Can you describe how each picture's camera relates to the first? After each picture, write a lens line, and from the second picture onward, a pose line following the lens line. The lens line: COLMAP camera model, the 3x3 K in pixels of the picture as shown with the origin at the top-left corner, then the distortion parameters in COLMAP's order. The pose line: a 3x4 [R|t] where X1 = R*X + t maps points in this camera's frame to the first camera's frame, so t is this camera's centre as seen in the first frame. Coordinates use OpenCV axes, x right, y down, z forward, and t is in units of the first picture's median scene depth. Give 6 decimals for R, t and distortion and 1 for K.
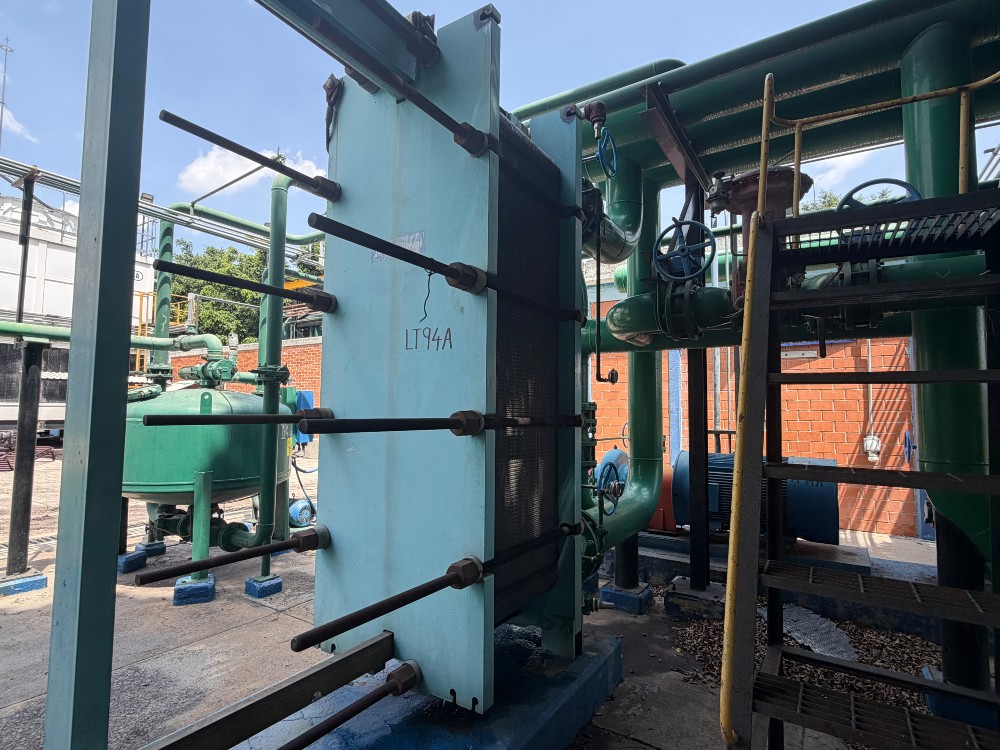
lens RADIAL K [[522.3, 0, 500.0], [0, 522.3, 375.0], [0, 0, 1]] dist [0.000296, 0.000147]
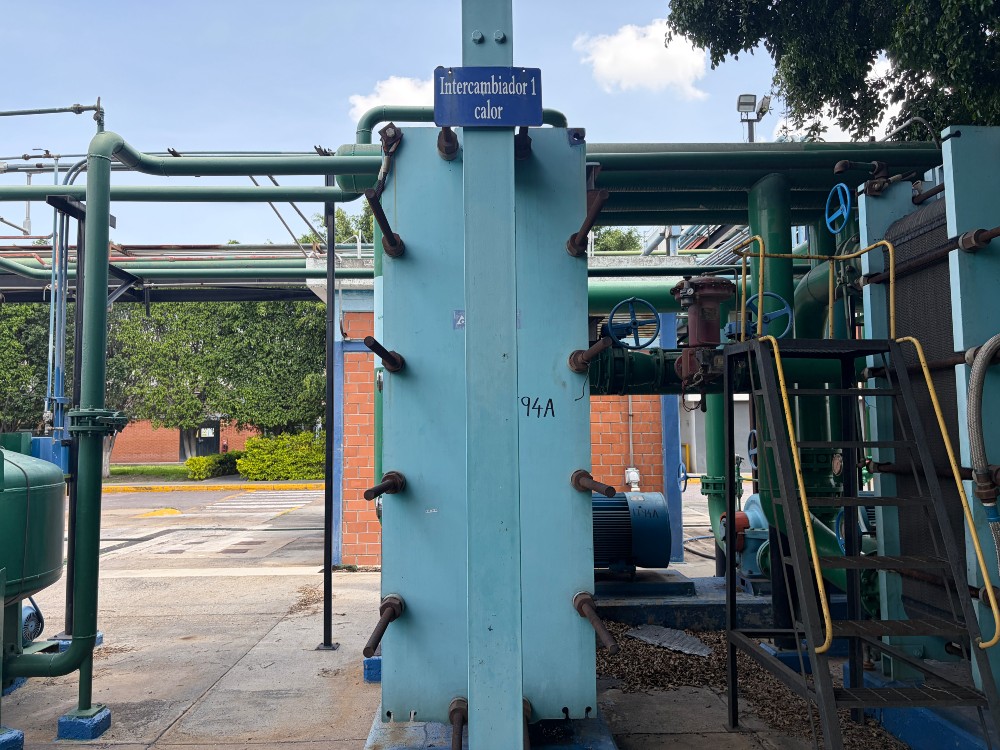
lens RADIAL K [[769.6, 0, 500.0], [0, 769.6, 375.0], [0, 0, 1]] dist [0.006431, -0.007195]
pose [[0.823028, 0.024898, 0.567455, -1.002911], [-0.017811, 0.999679, -0.018030, -0.095292], [-0.567721, 0.004732, 0.823207, -0.291217]]
